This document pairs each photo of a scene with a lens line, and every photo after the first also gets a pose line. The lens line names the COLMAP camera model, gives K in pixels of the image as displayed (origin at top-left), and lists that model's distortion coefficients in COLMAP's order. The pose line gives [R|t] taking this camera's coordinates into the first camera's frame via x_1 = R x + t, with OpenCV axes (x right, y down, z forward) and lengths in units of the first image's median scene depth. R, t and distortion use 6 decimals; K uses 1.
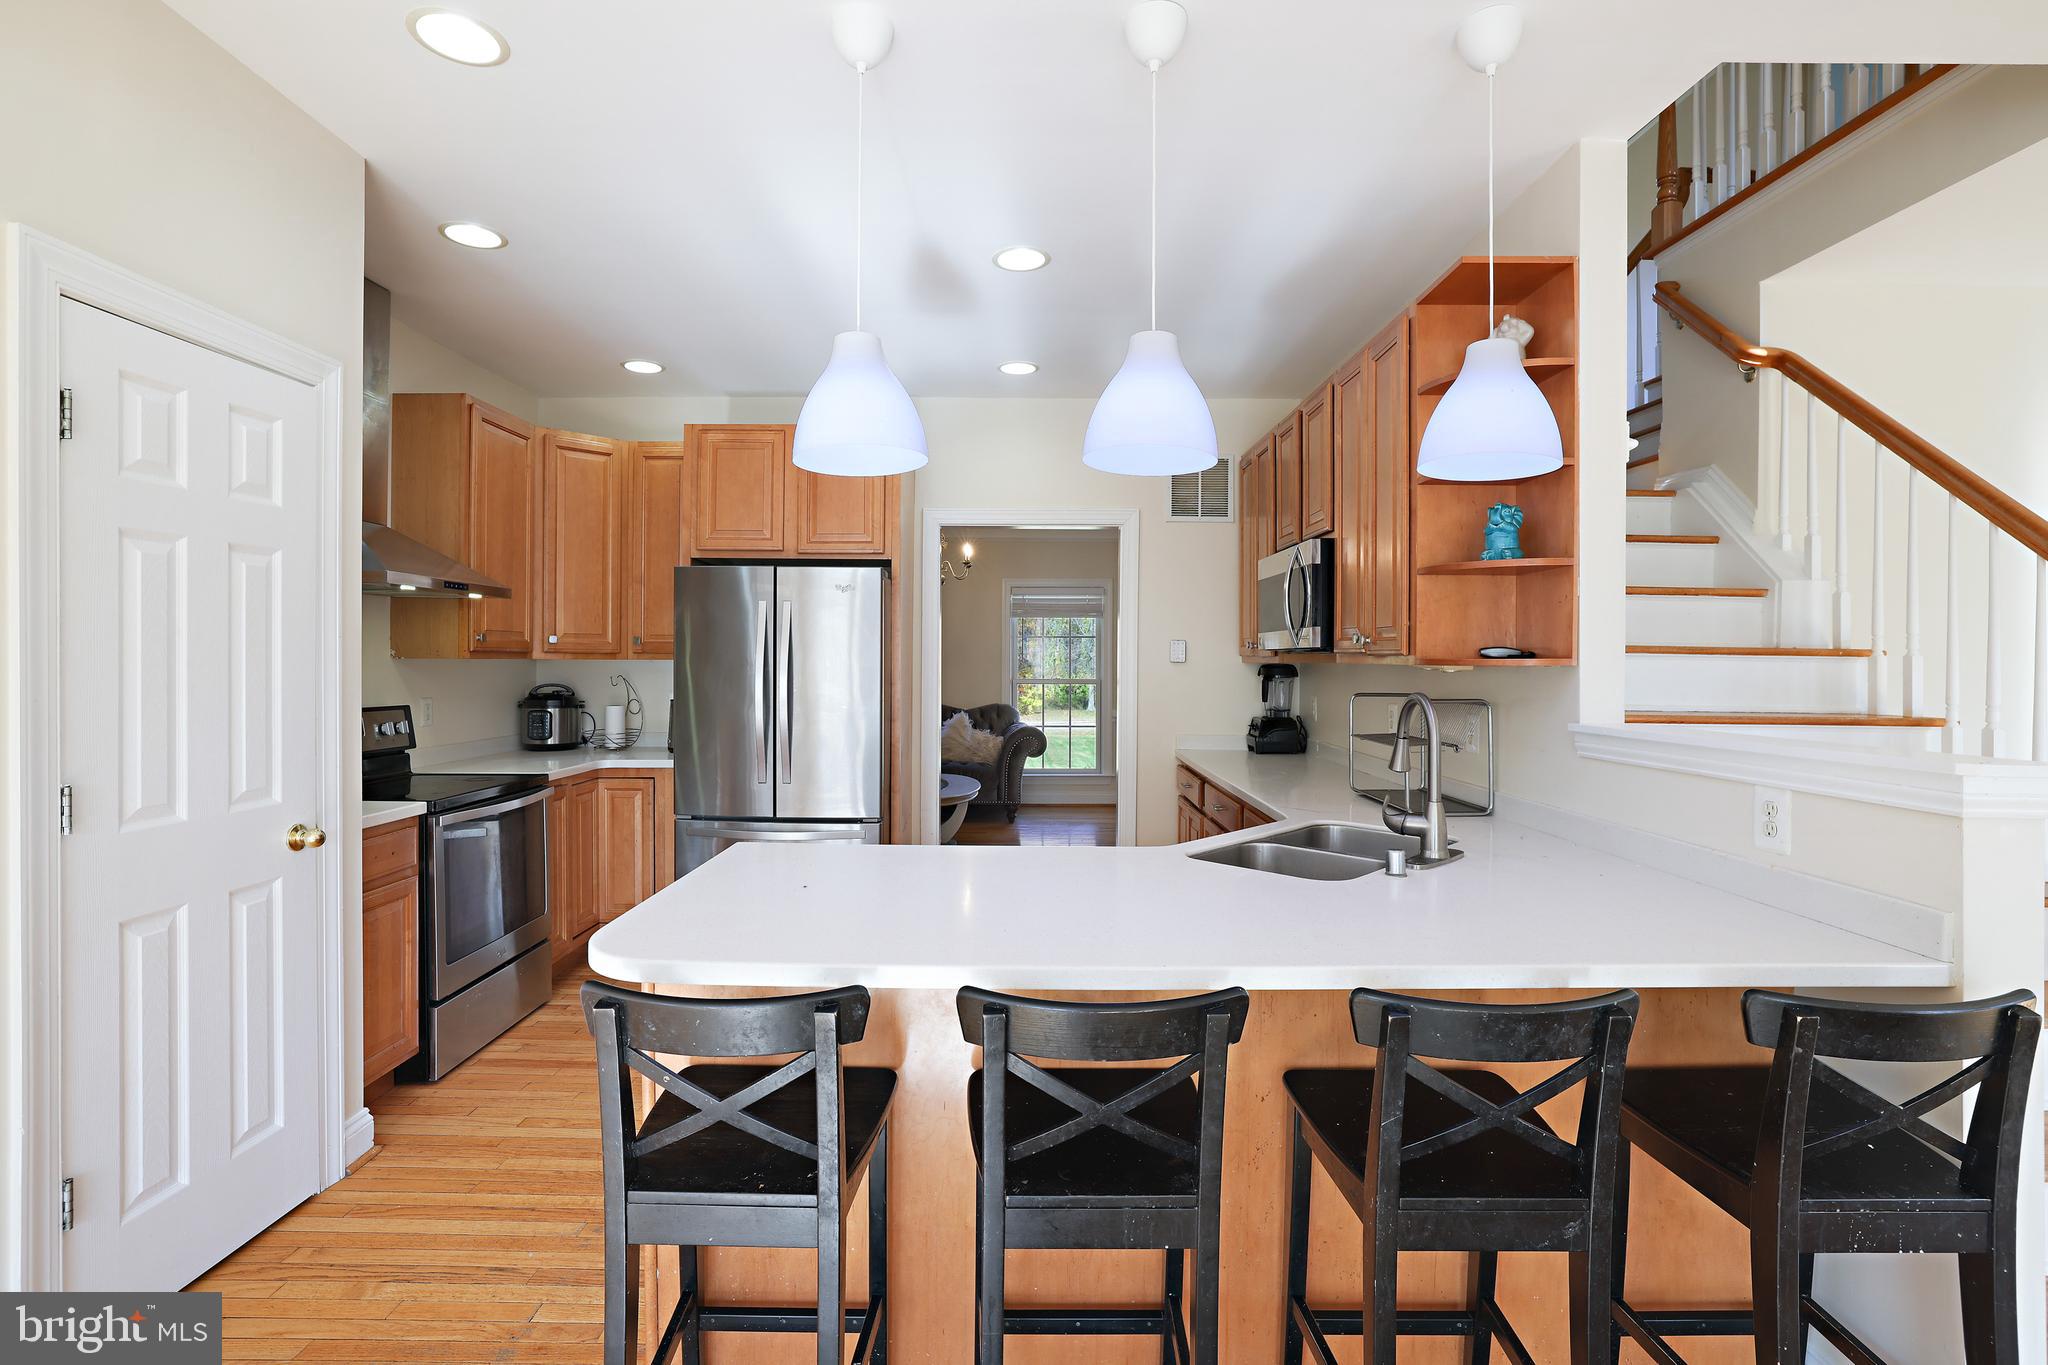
lens RADIAL K [[964.2, 0, 1018.1], [0, 964.2, 645.5], [0, 0, 1]] dist [-0.002344, -0.000352]
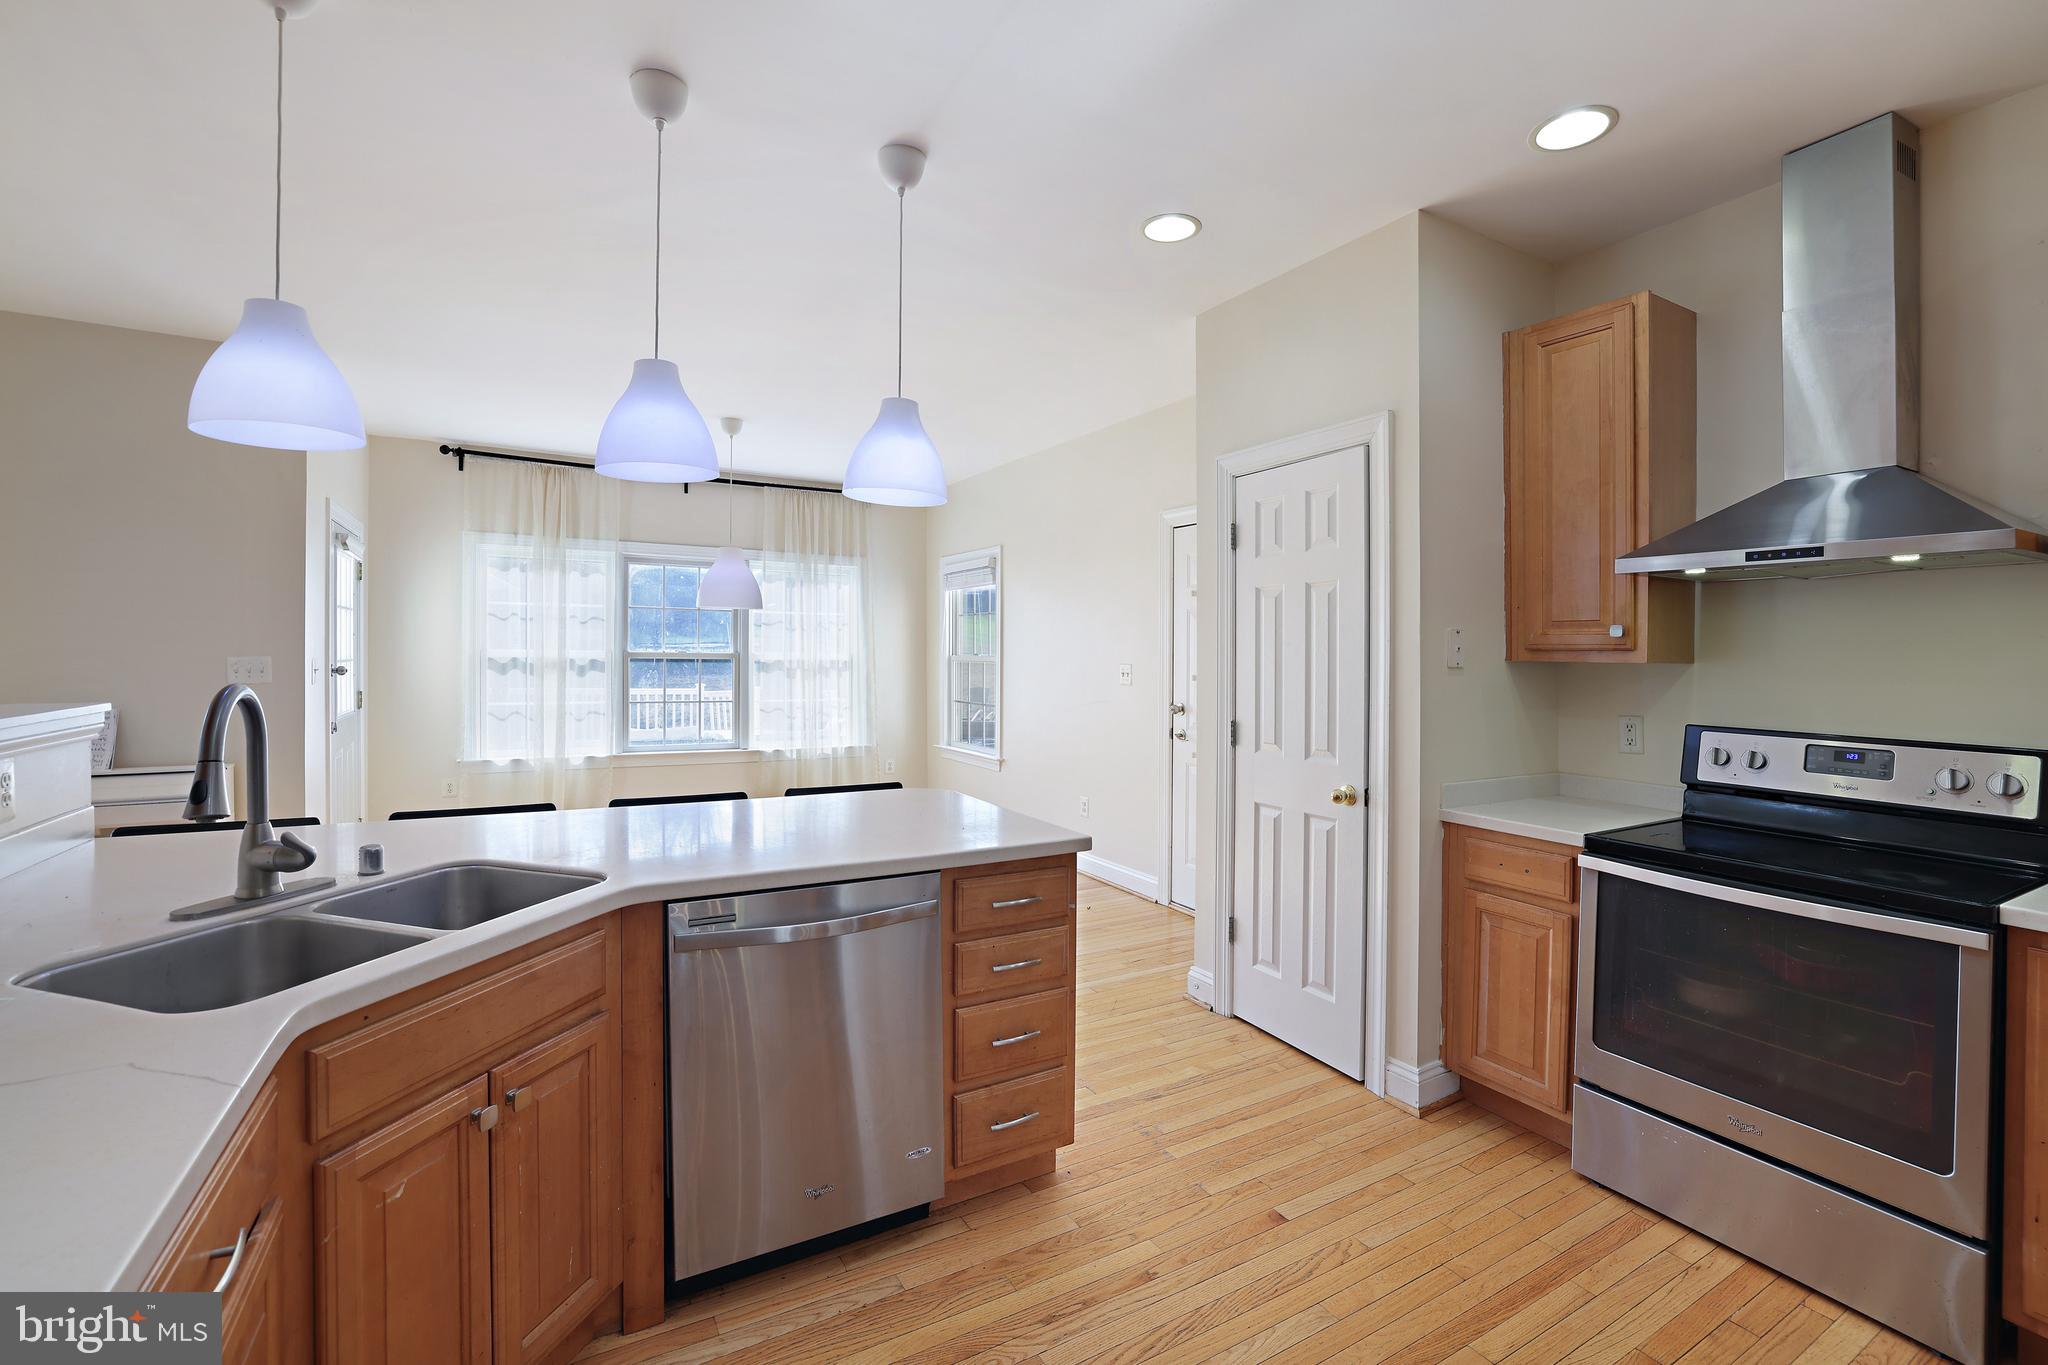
lens RADIAL K [[862.7, 0, 1018.8], [0, 862.7, 662.9], [0, 0, 1]] dist [-0.034366, 0.000084]
pose [[-0.877502, -0.017552, -0.479251, 0.164399], [-0.013666, 0.999839, -0.011595, 0.027334], [0.479378, -0.003625, -0.877601, 1.375941]]
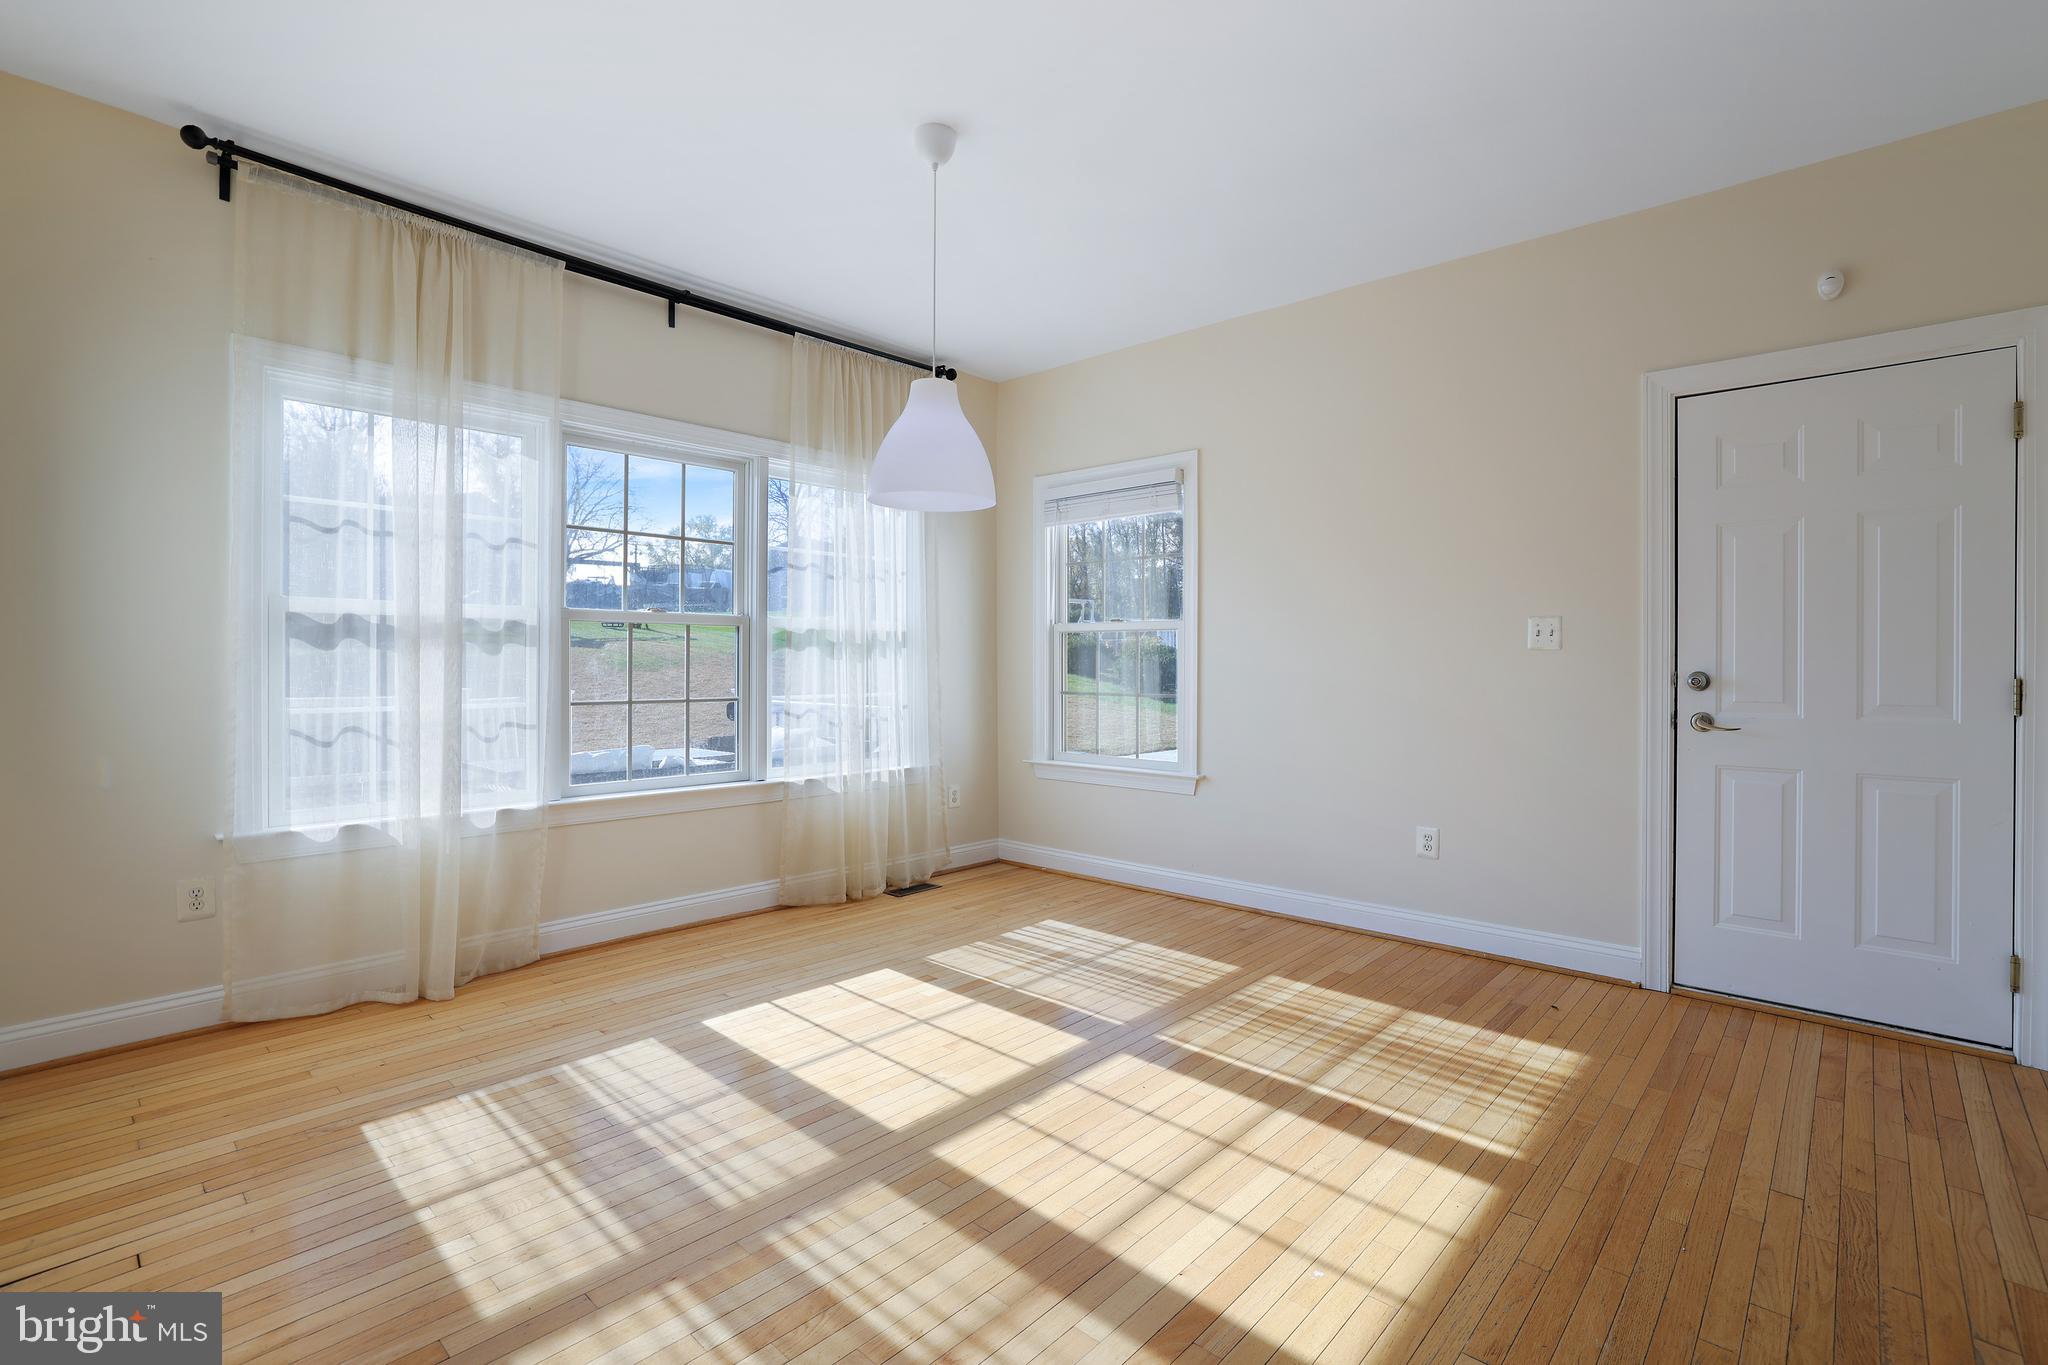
lens RADIAL K [[918.5, 0, 1014.1], [0, 918.5, 663.3], [0, 0, 1]] dist [-0.043708, 0.017350]
pose [[-0.690911, -0.010367, -0.722865, 0.450096], [0.003103, 0.999845, -0.017305, 0.081269], [0.722933, -0.014199, -0.690772, 0.336502]]
